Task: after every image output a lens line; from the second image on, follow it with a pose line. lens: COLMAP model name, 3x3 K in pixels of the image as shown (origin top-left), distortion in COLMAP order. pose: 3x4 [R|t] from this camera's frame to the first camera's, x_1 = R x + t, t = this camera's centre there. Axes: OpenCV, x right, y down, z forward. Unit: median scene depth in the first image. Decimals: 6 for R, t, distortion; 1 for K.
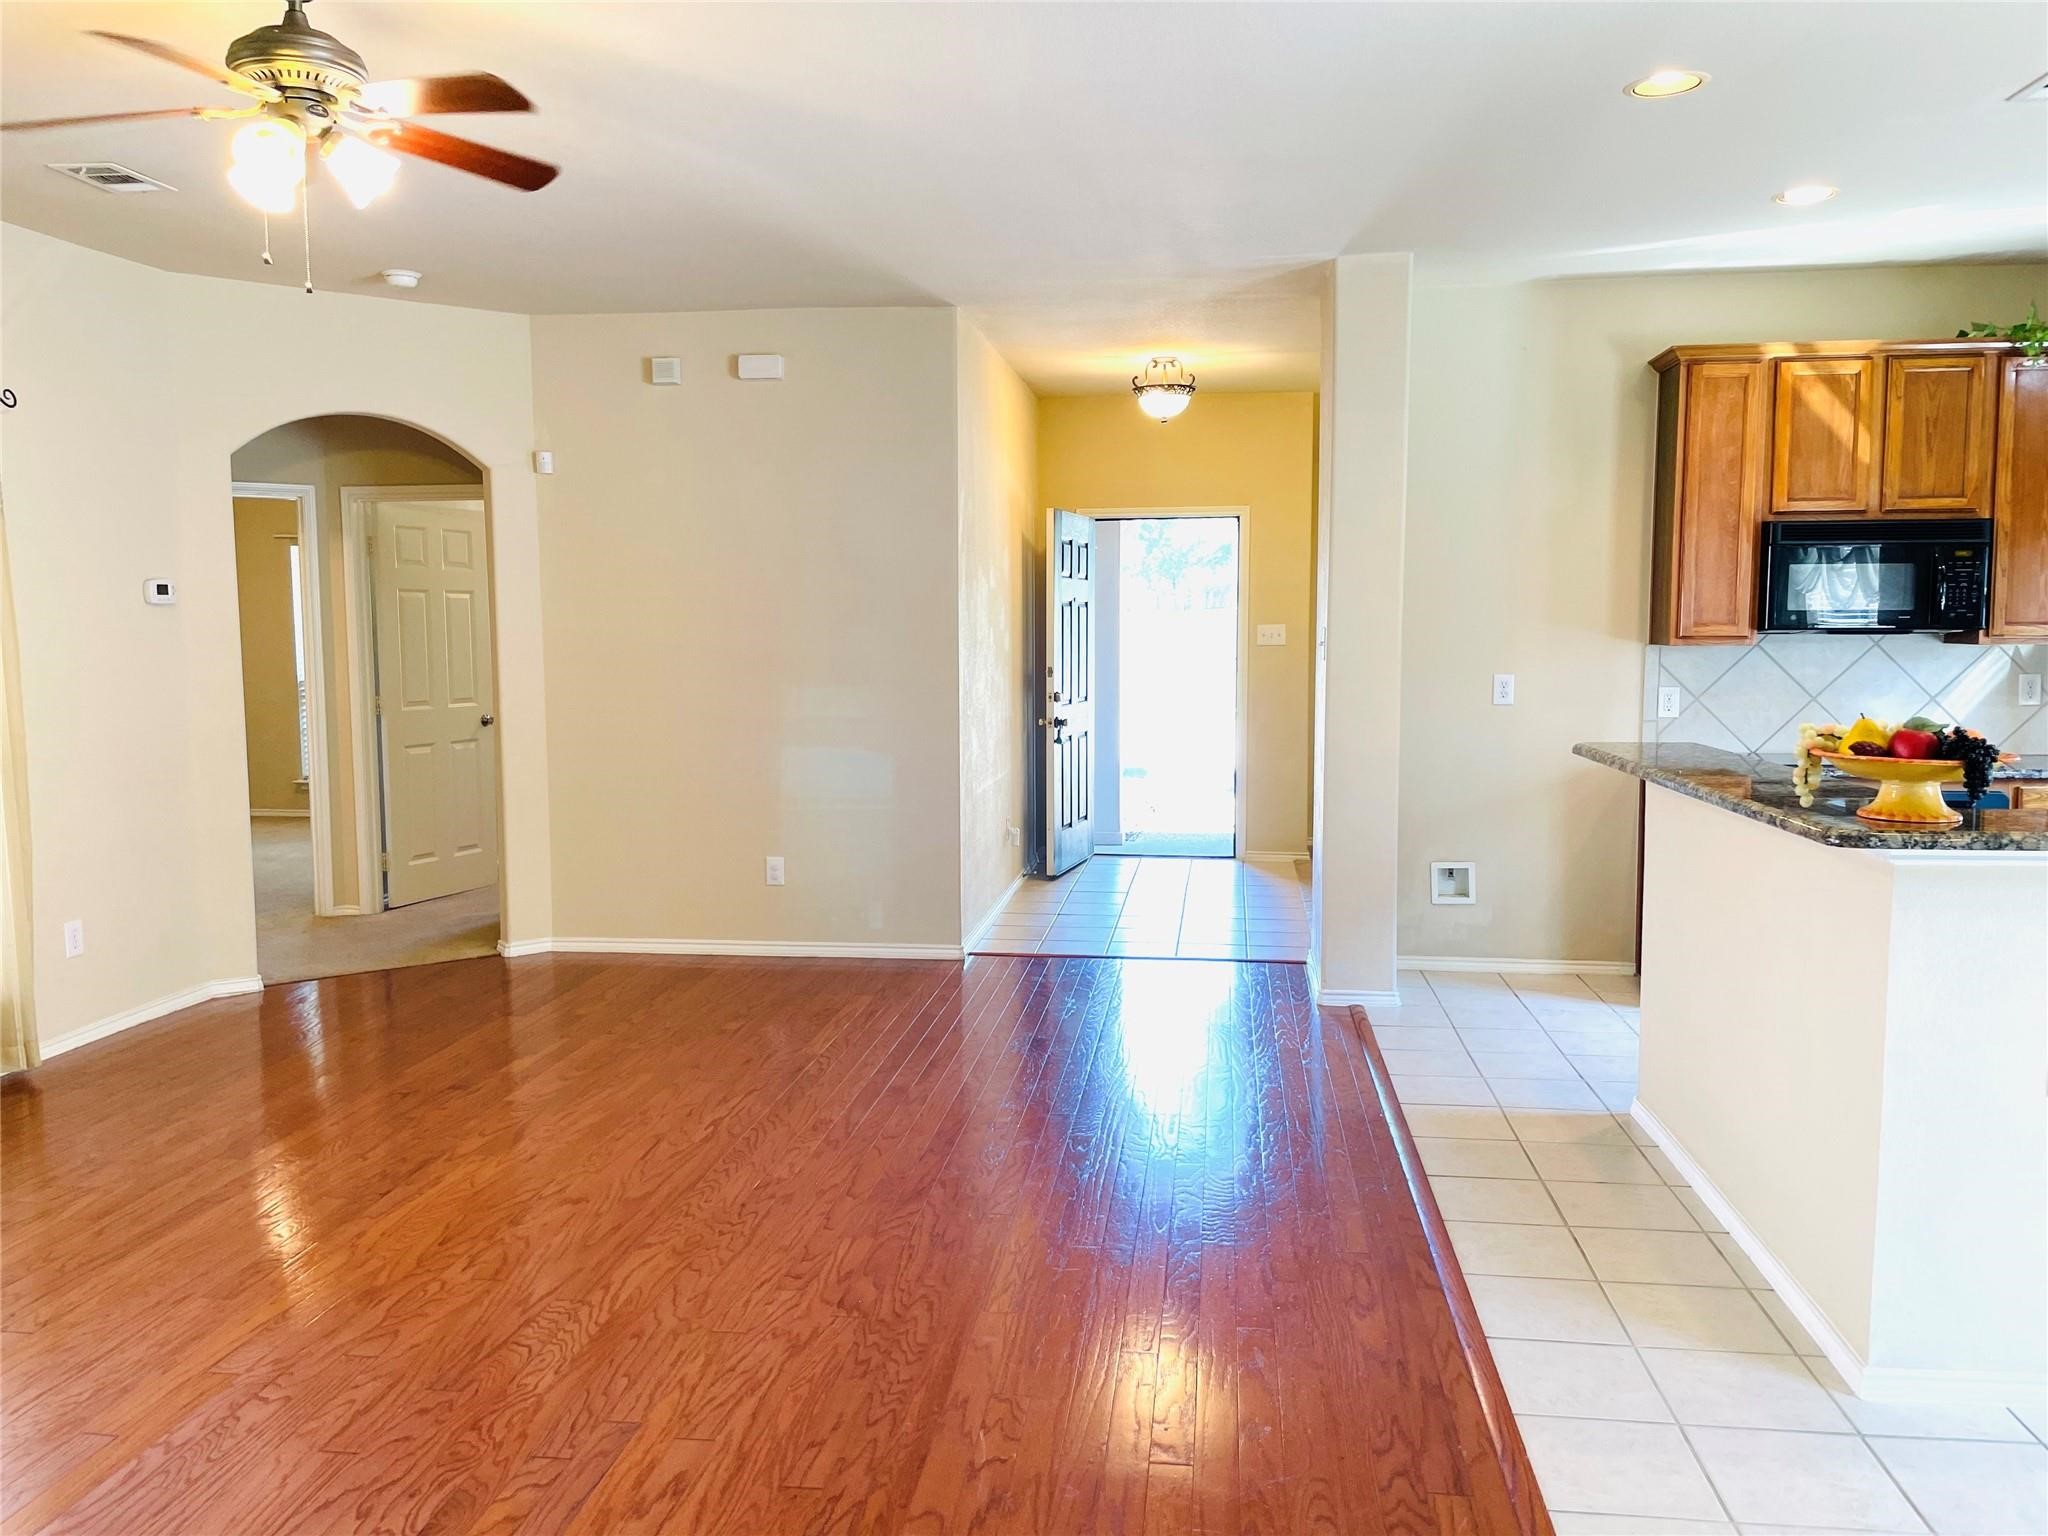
lens RADIAL K [[1556.5, 0, 1024.0], [0, 1556.5, 768.0], [0, 0, 1]] dist [0.072336, -0.107794]
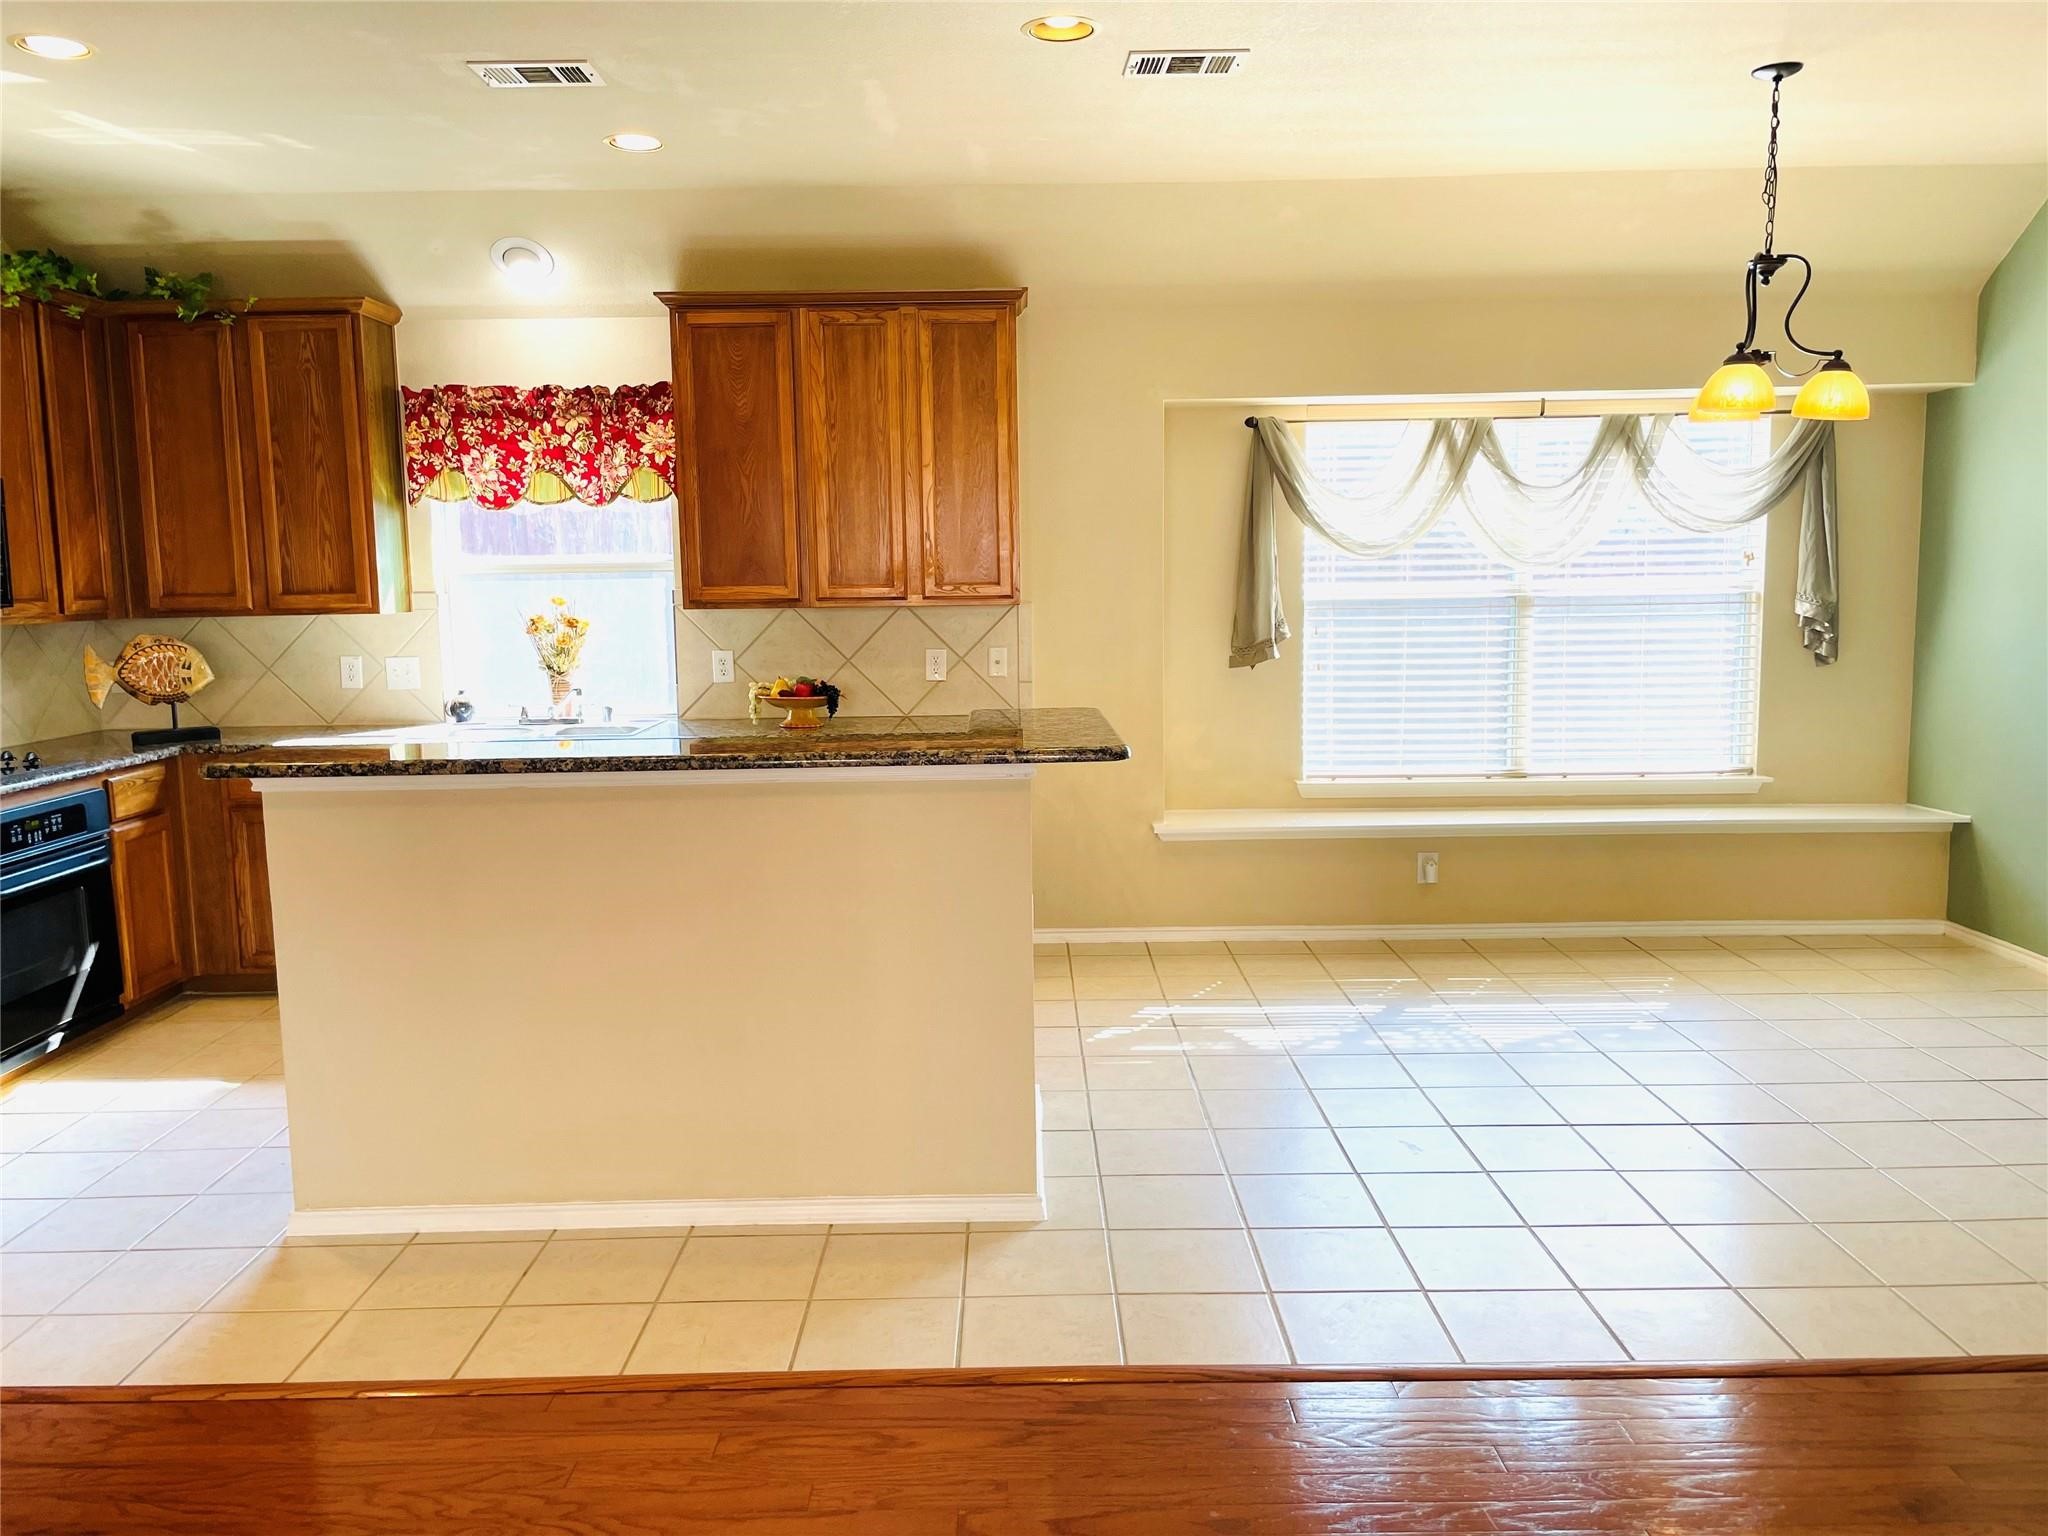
lens RADIAL K [[1556.5, 0, 1024.0], [0, 1556.5, 768.0], [0, 0, 1]] dist [0.072336, -0.107794]
pose [[-0.138381, -0.116675, 0.983482, -0.318458], [0.107812, 0.985360, 0.132067, -0.055983], [-0.984493, 0.124306, -0.123776, 0.577742]]
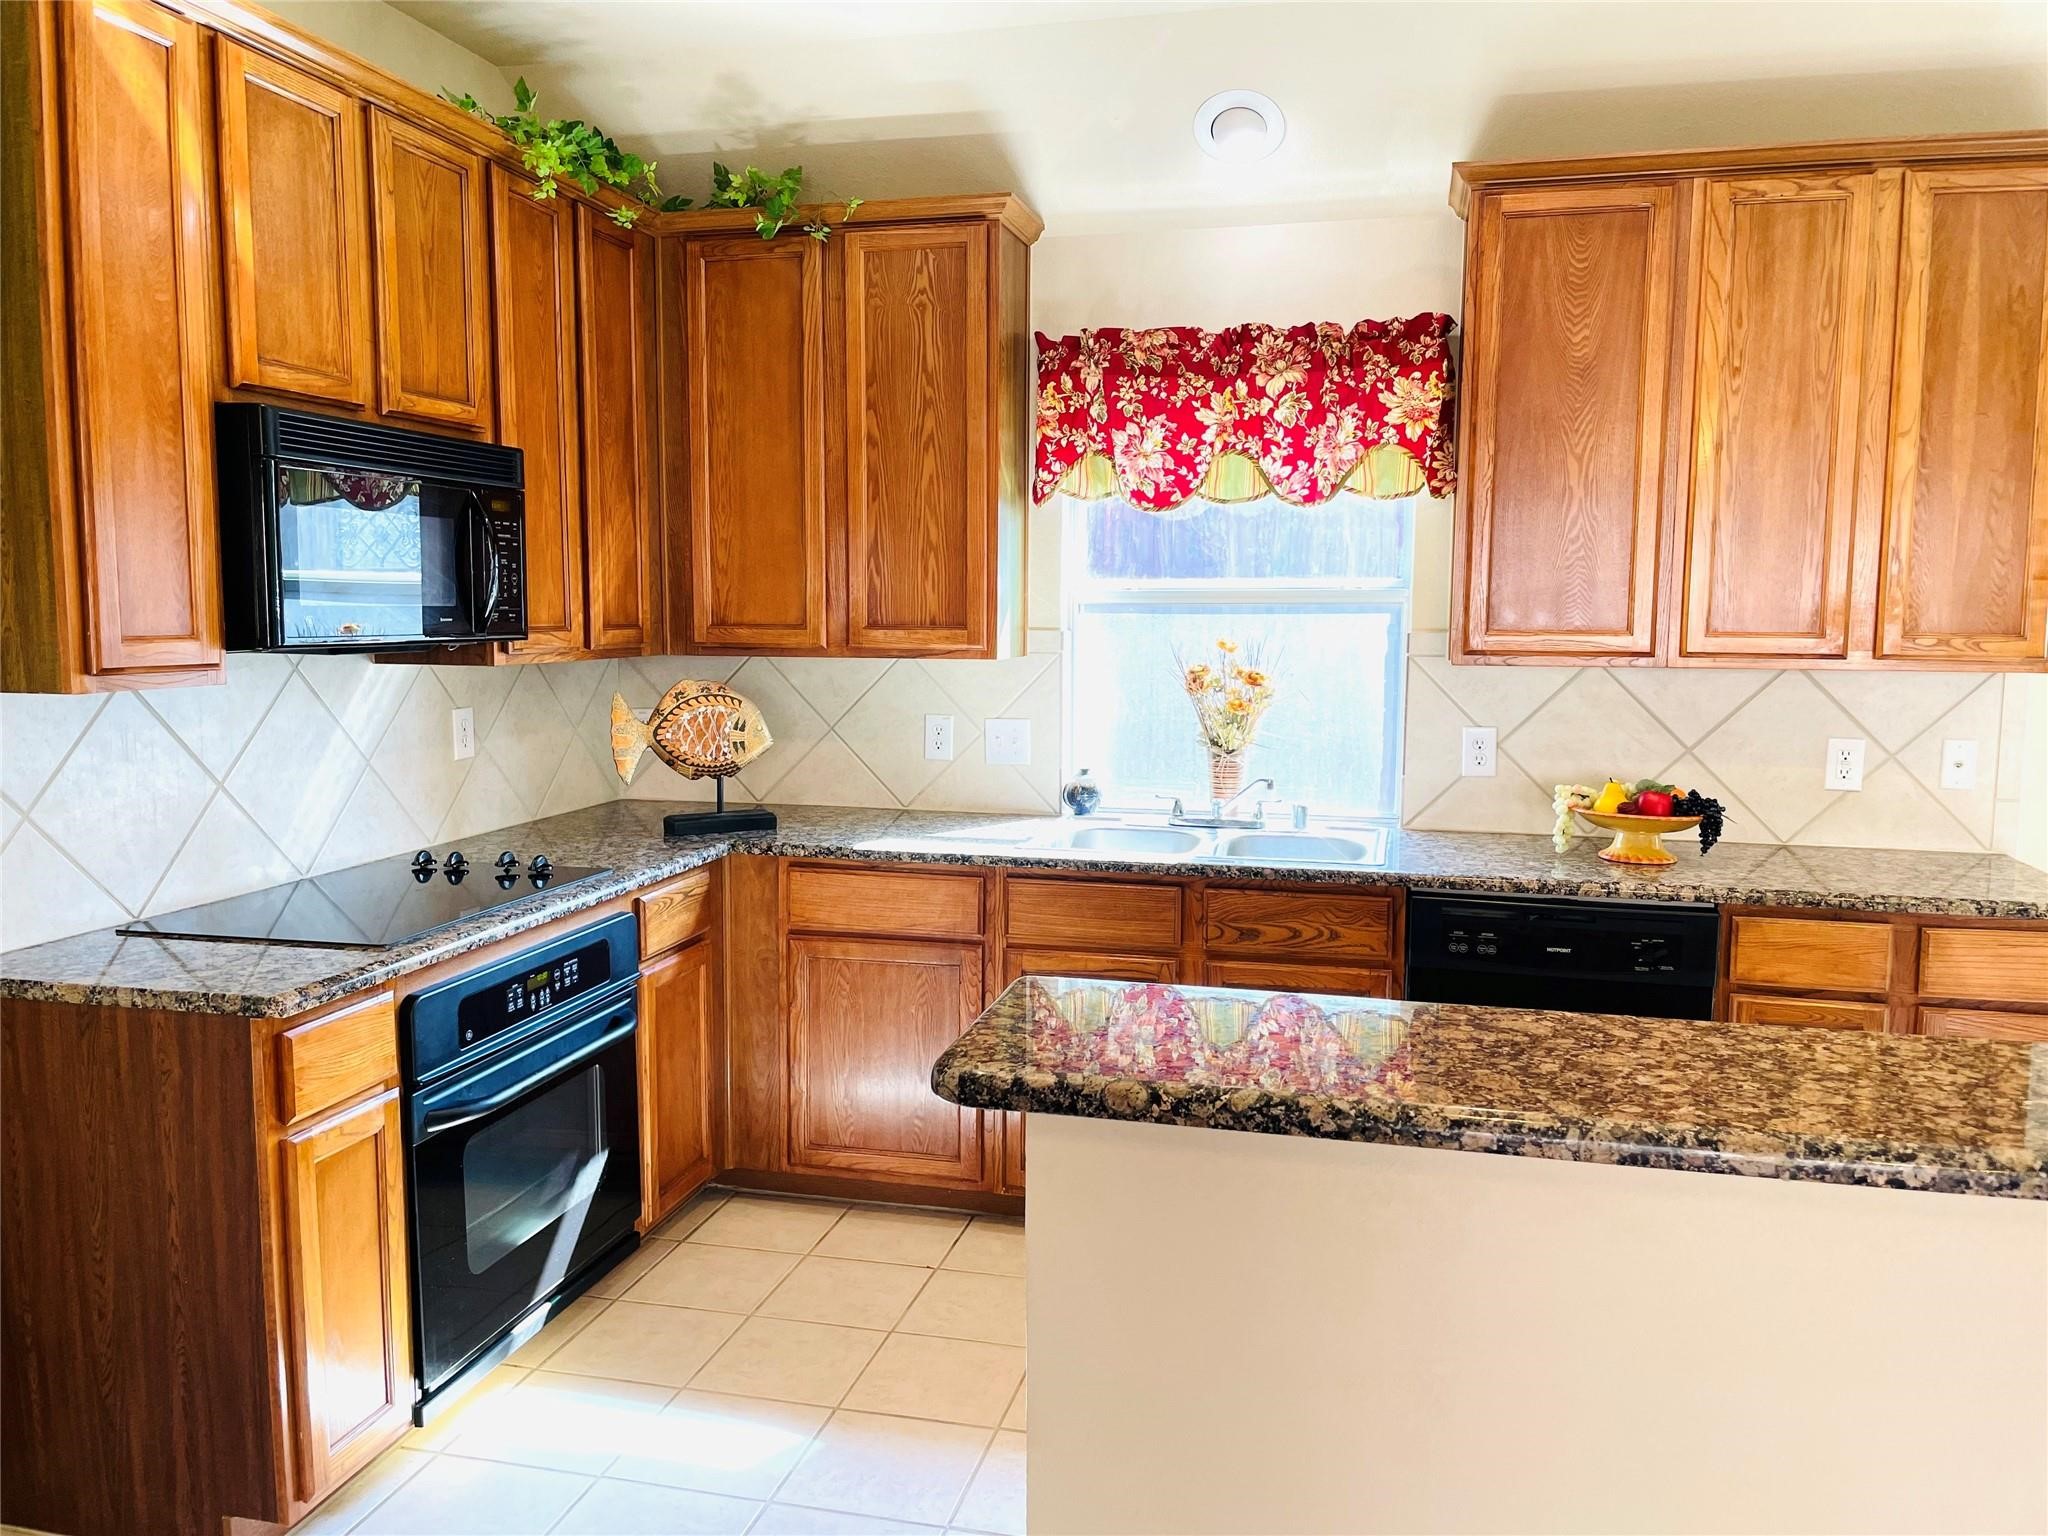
lens RADIAL K [[1556.5, 0, 1024.0], [0, 1556.5, 768.0], [0, 0, 1]] dist [0.072336, -0.107794]
pose [[0.111815, -0.100263, 0.988658, 0.054499], [0.084804, 0.992230, 0.091034, -0.078694], [-0.990104, 0.073664, 0.119449, 0.755539]]
